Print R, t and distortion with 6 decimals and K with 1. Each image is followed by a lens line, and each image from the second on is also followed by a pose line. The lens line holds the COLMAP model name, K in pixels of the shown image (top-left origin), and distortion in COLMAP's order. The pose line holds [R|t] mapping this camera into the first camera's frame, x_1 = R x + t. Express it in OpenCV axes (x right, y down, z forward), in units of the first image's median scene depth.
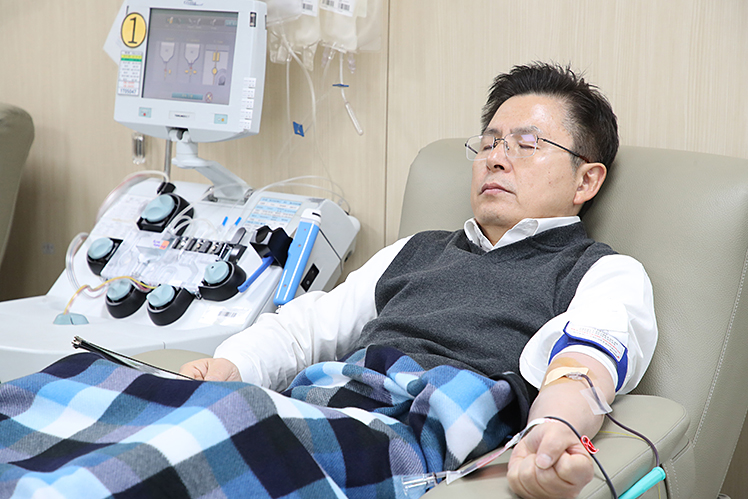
lens RADIAL K [[1997.4, 0, 373.9], [0, 1997.4, 248.9], [0, 0, 1]] dist [0.609210, 0.093391]
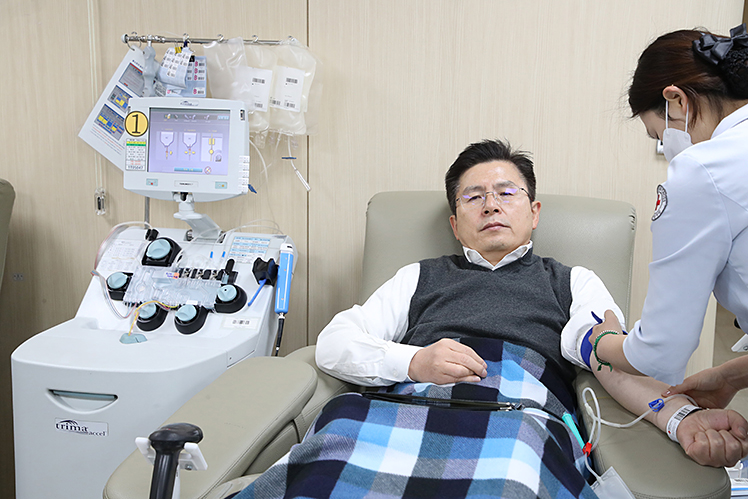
lens RADIAL K [[973.1, 0, 376.9], [0, 973.1, 250.5], [0, 0, 1]] dist [0.159683, 0.015127]
pose [[0.904552, -0.076985, 0.419356, -0.267952], [0.059905, 0.996755, 0.053770, -0.048884], [-0.422135, -0.023516, 0.906228, 0.323082]]
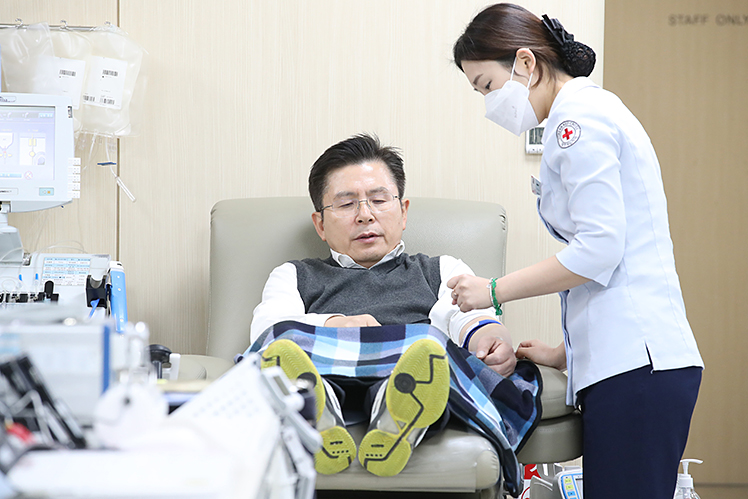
lens RADIAL K [[4133.1, 0, 375.3], [0, 4133.1, 247.6], [0, 0, 1]] dist [1.966418, -13.992377]
pose [[0.789087, -0.035231, 0.613270, -1.484725], [0.088027, 0.994535, -0.056130, 0.130807], [-0.607941, 0.098276, 0.787877, -1.138947]]
